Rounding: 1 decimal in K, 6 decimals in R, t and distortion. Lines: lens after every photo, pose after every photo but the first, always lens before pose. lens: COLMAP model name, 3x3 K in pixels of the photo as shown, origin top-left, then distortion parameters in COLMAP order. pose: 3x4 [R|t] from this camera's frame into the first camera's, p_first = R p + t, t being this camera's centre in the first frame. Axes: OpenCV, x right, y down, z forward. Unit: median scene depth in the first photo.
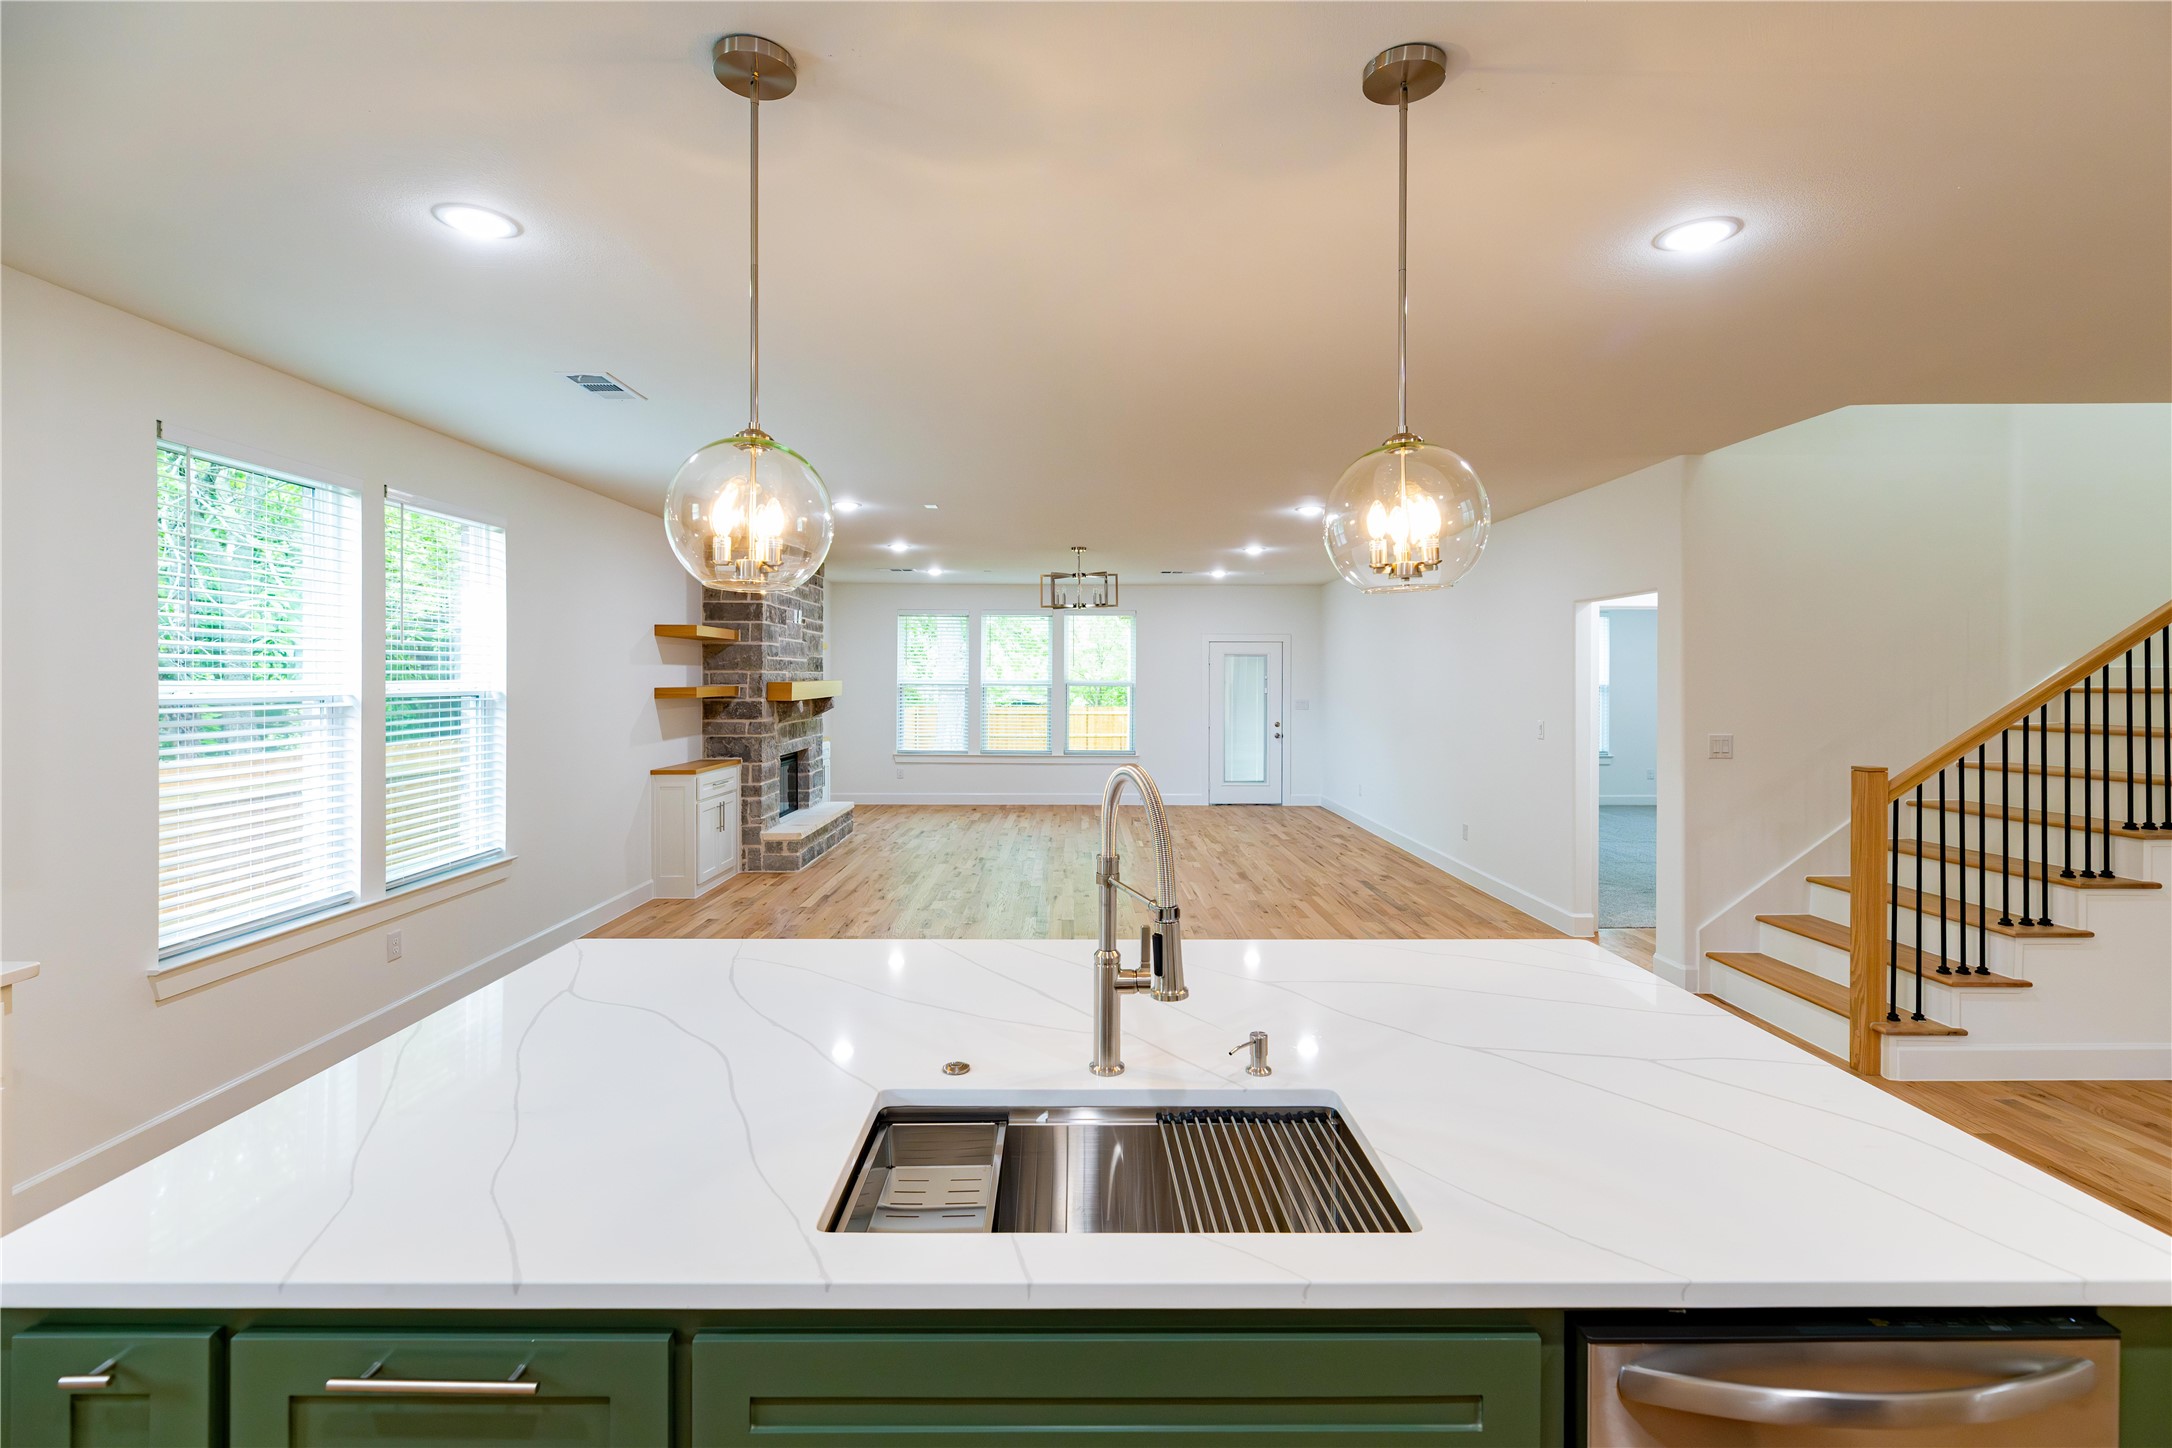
lens RADIAL K [[951.5, 0, 1079.2], [0, 951.5, 673.7], [0, 0, 1]] dist [-0.001190, -0.000325]
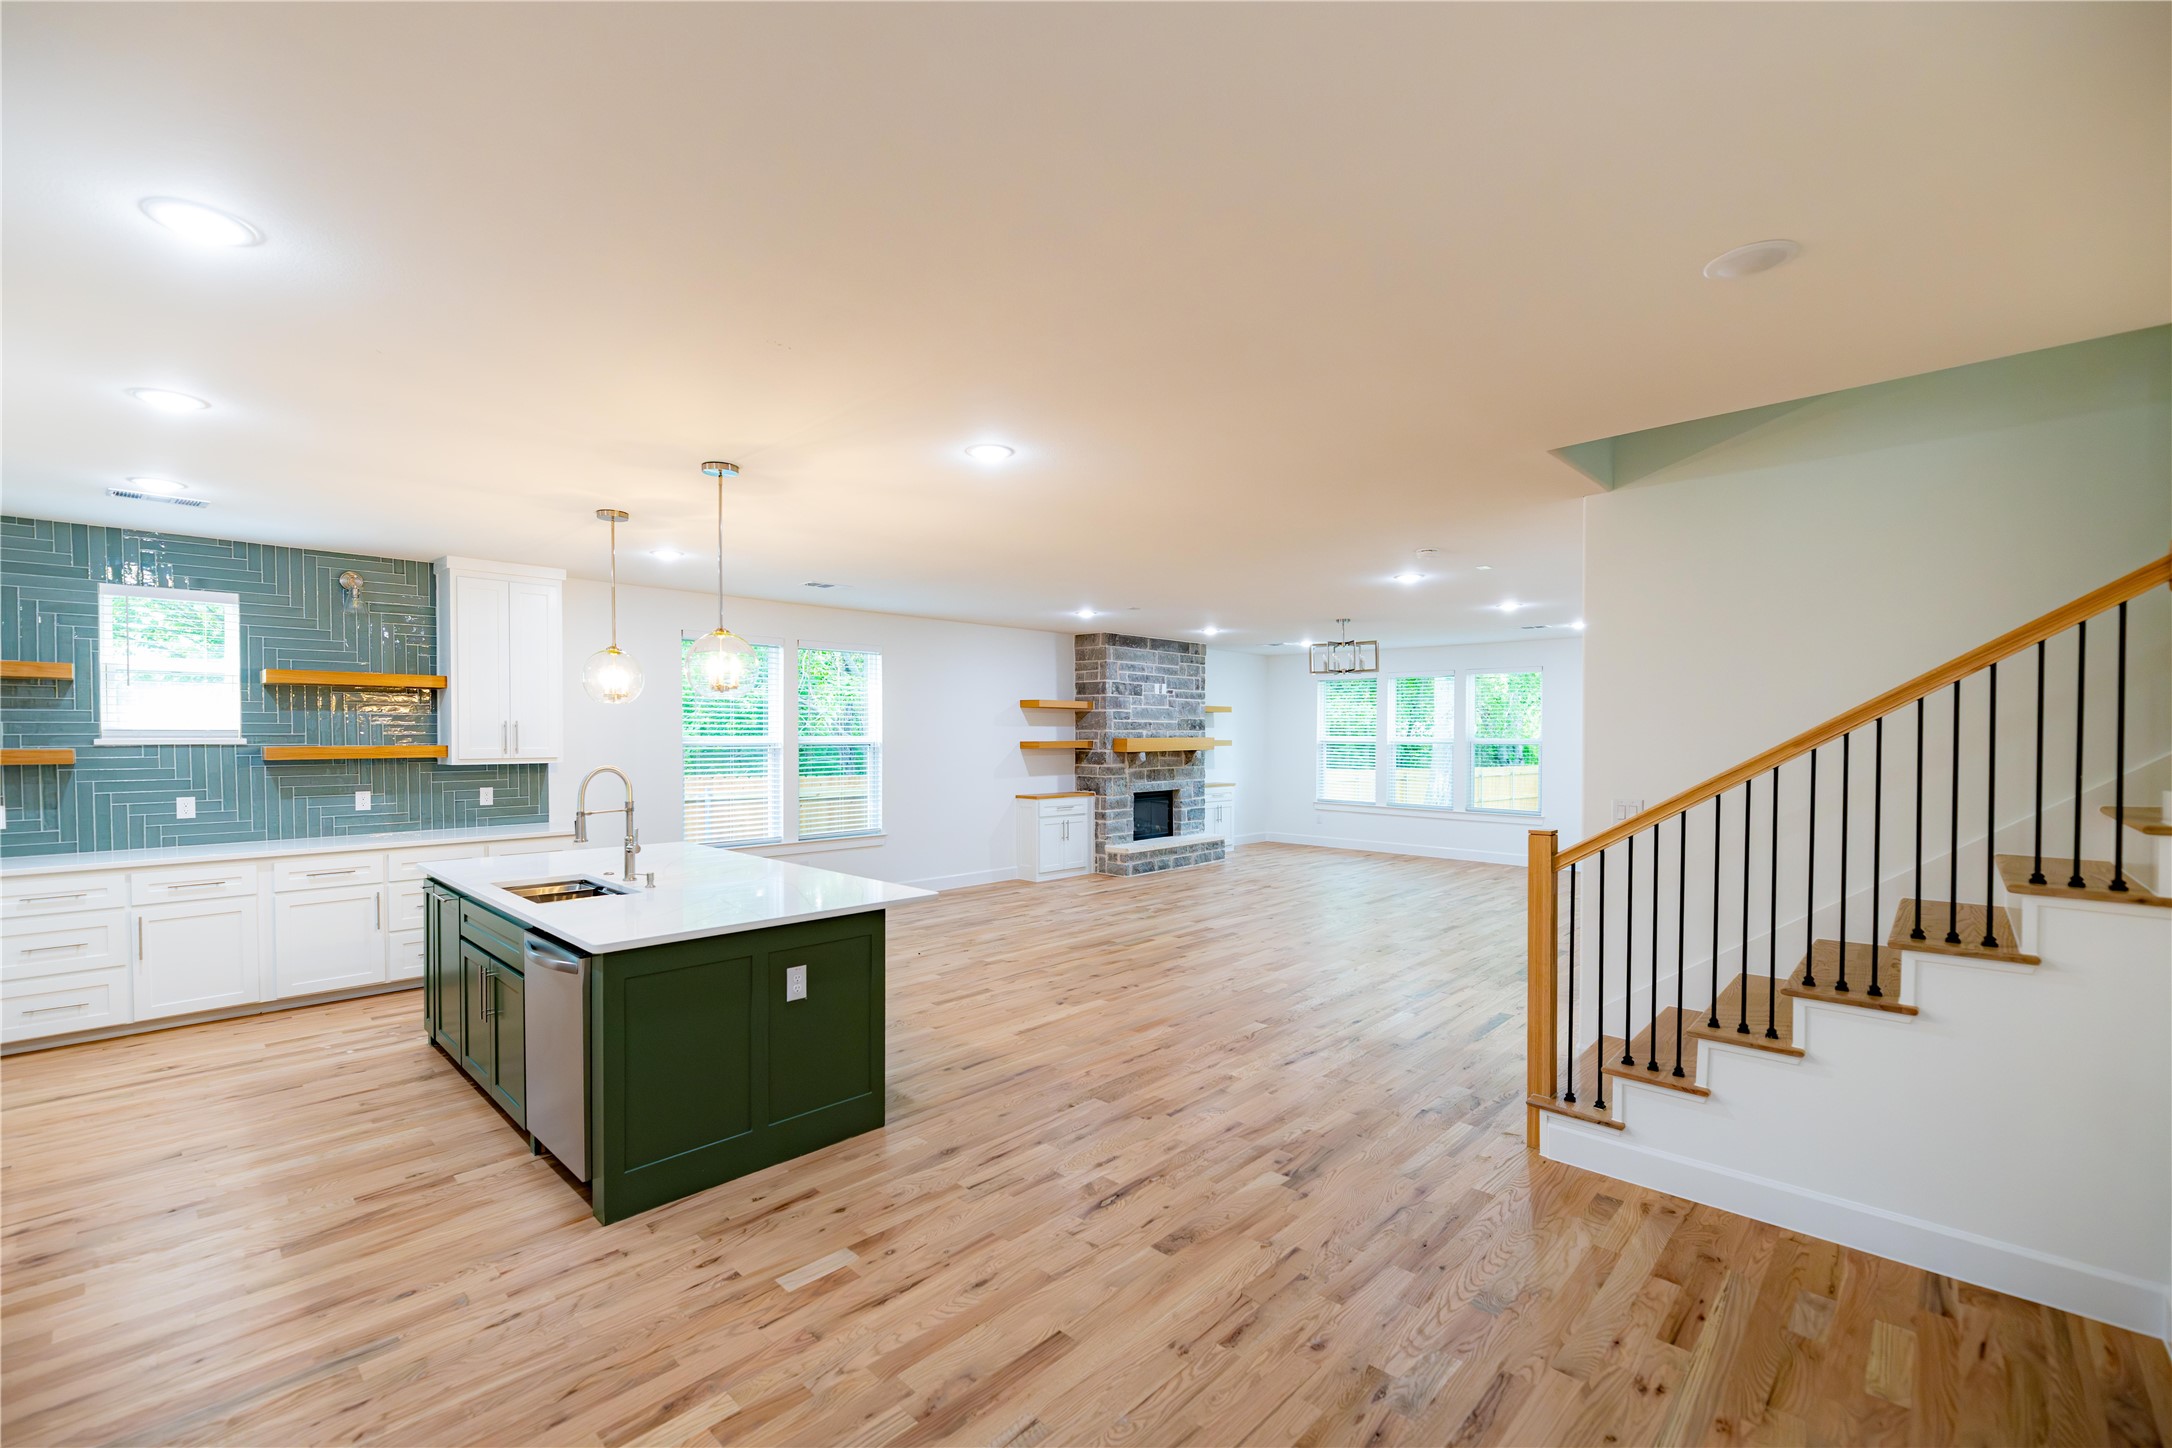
lens RADIAL K [[914.7, 0, 1072.1], [0, 914.7, 746.0], [0, 0, 1]] dist [-0.000513, -0.000022]
pose [[0.720062, 0.011143, -0.693821, 0.558200], [0.000640, 0.999860, 0.016721, -0.002153], [0.693910, -0.012484, 0.719954, 0.002544]]
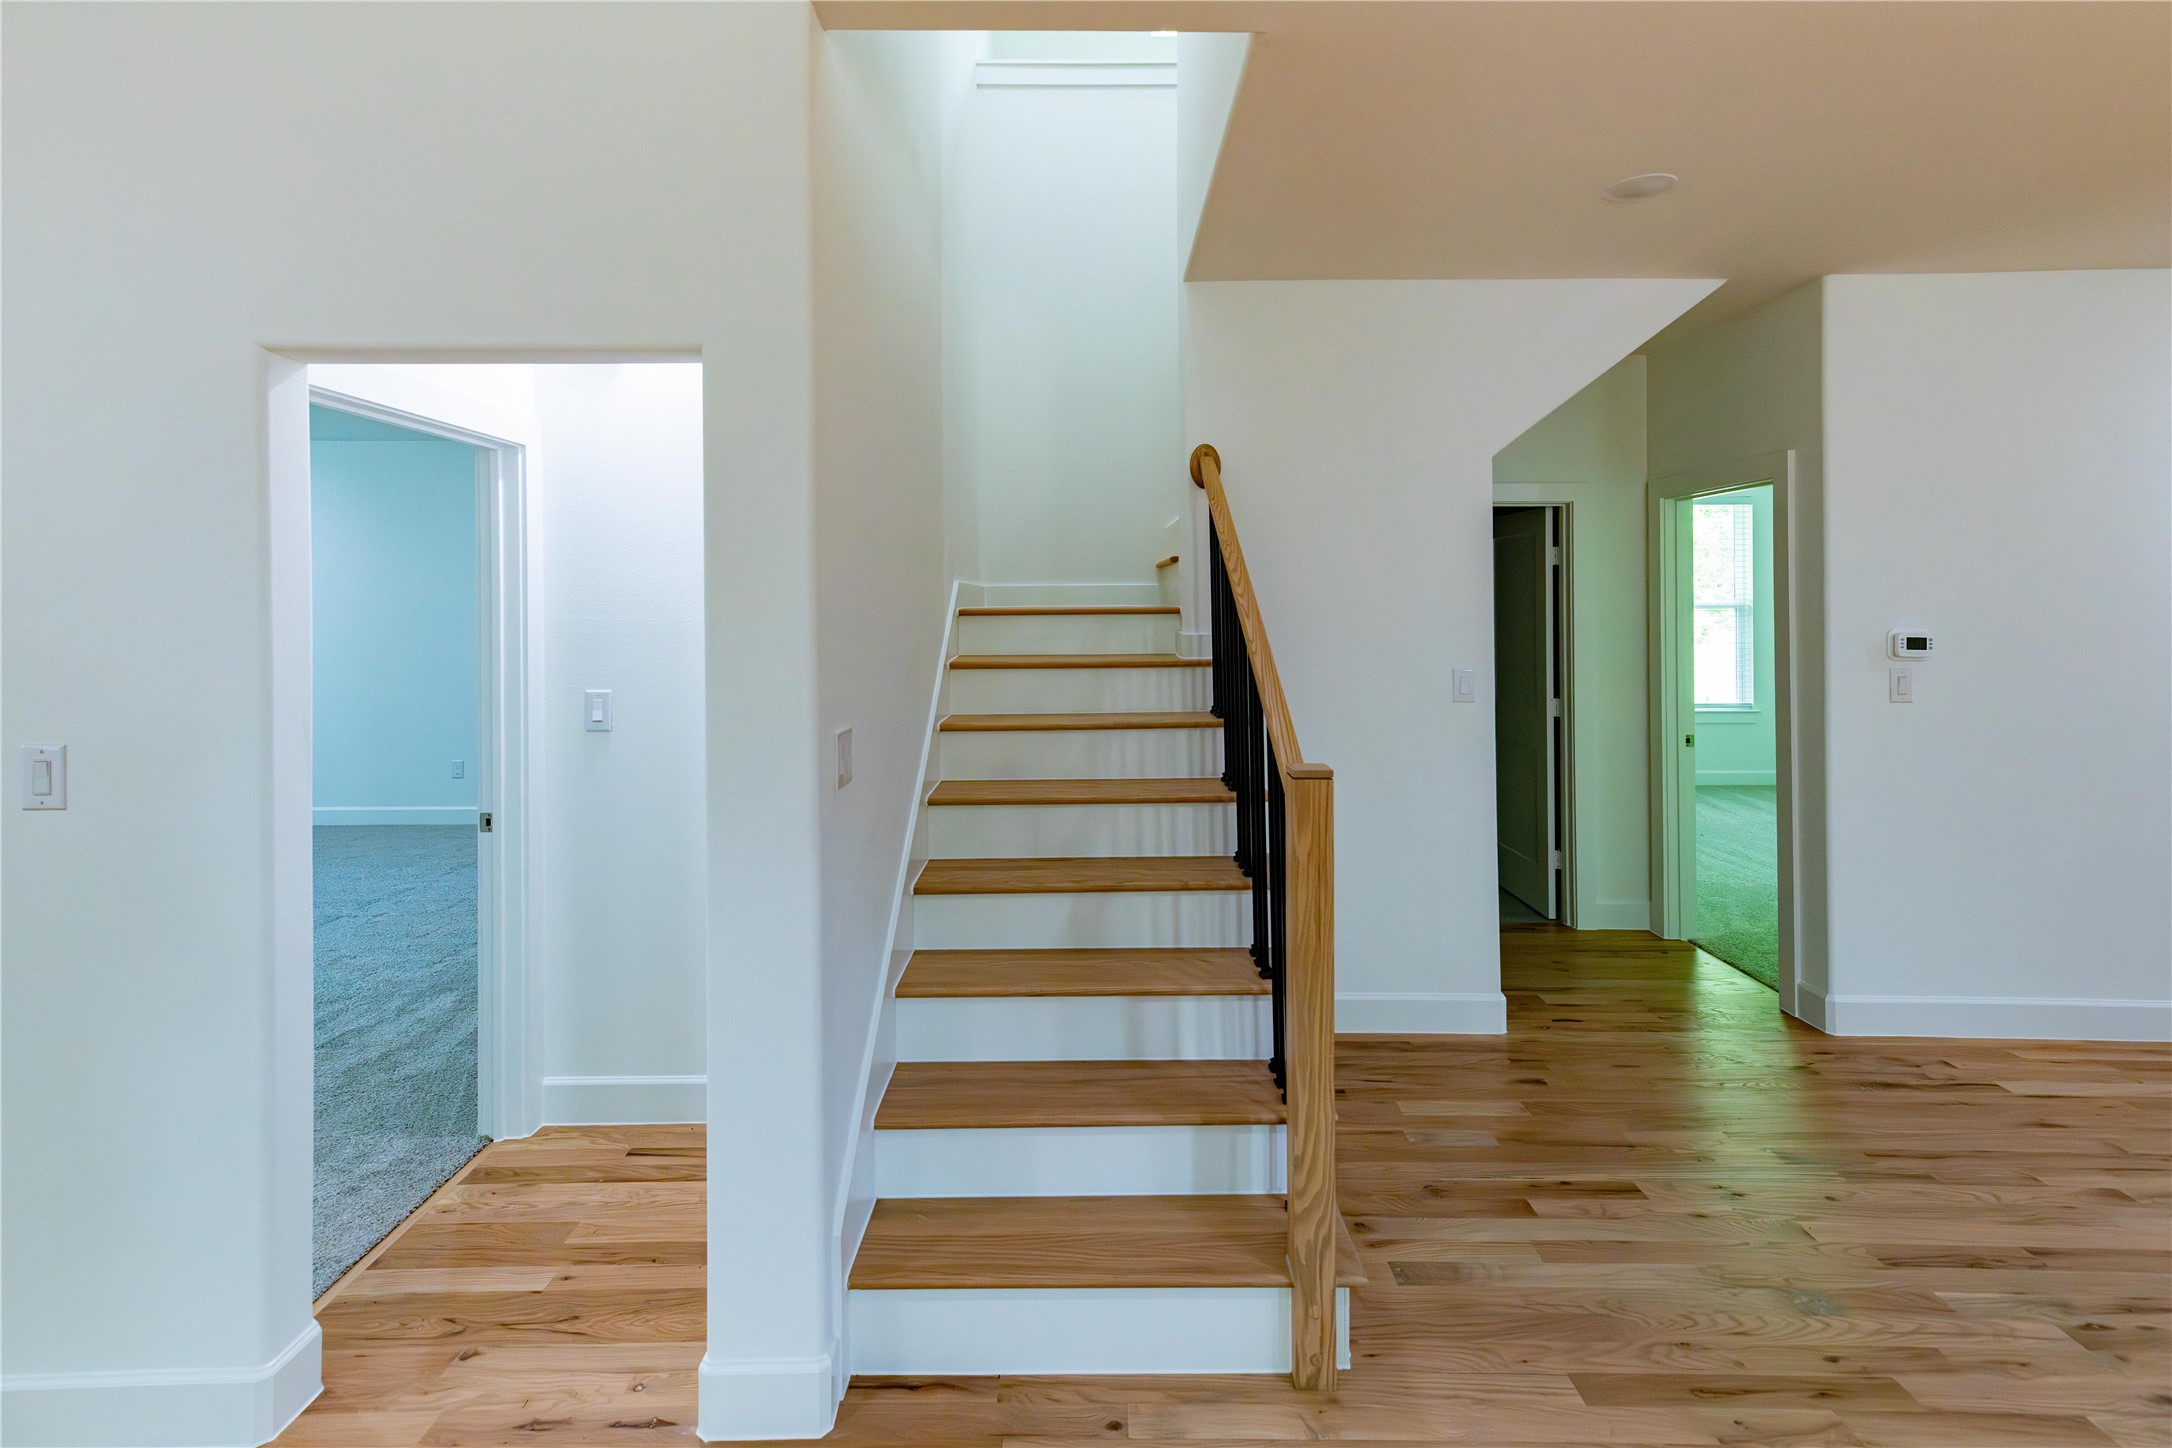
lens RADIAL K [[978.2, 0, 1090.7], [0, 978.2, 611.1], [0, 0, 1]] dist [0.016027, -0.000132]
pose [[0.003104, -0.010229, 0.999943, 0.152040], [-0.008577, 0.999911, 0.010255, 0.003663], [-0.999958, -0.008608, 0.003016, 0.555123]]
